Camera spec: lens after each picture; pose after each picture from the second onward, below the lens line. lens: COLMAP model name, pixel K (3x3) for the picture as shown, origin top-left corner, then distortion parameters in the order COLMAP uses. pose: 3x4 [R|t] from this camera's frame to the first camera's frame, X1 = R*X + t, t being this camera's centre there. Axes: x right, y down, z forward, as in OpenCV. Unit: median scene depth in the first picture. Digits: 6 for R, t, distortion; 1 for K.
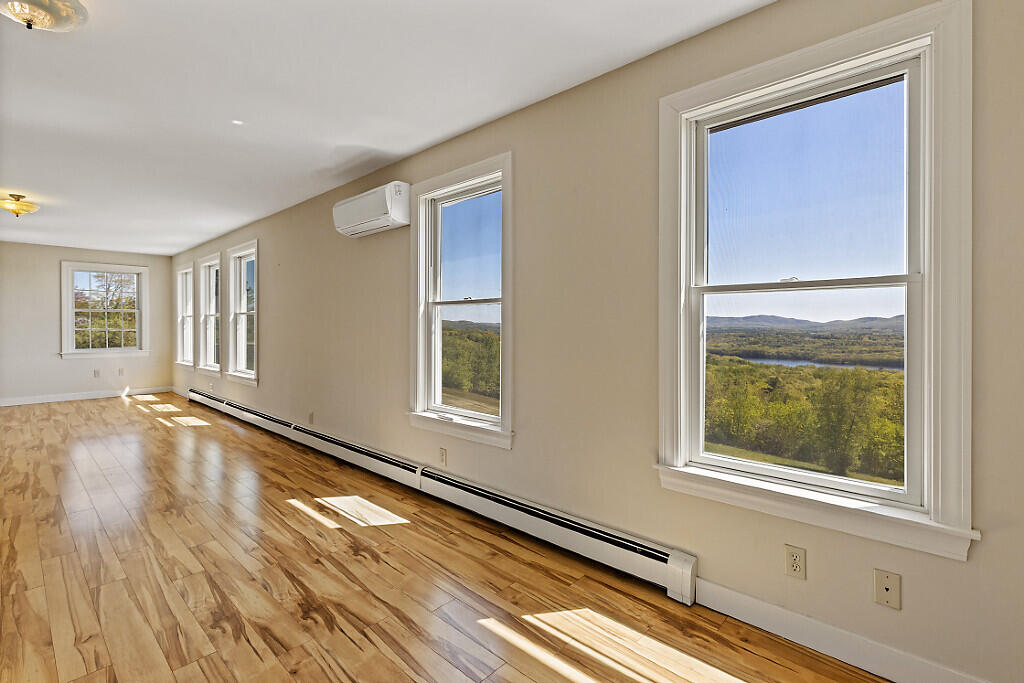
lens RADIAL K [[467.6, 0, 506.3], [0, 467.6, 323.4], [0, 0, 1]] dist [0.002365, -0.000578]
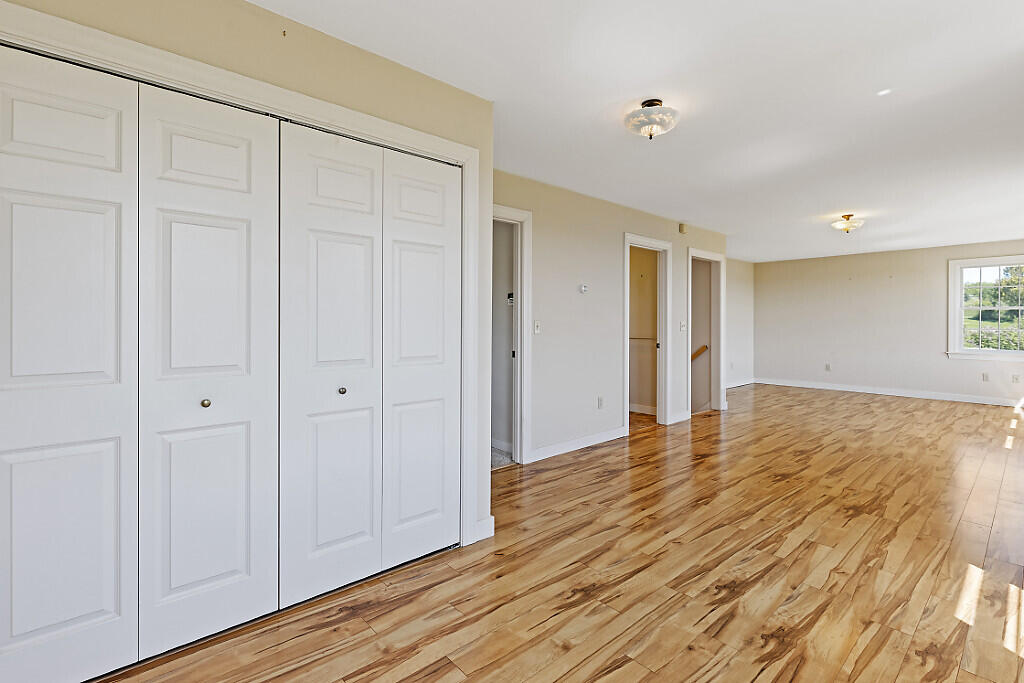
lens RADIAL K [[467.6, 0, 499.1], [0, 467.6, 323.8], [0, 0, 1]] dist [0.002365, -0.000578]
pose [[-0.102736, 0.000472, -0.994708, 0.465127], [0.001408, 0.999999, 0.000330, 0.001542], [0.994708, -0.001366, -0.102737, 0.478499]]
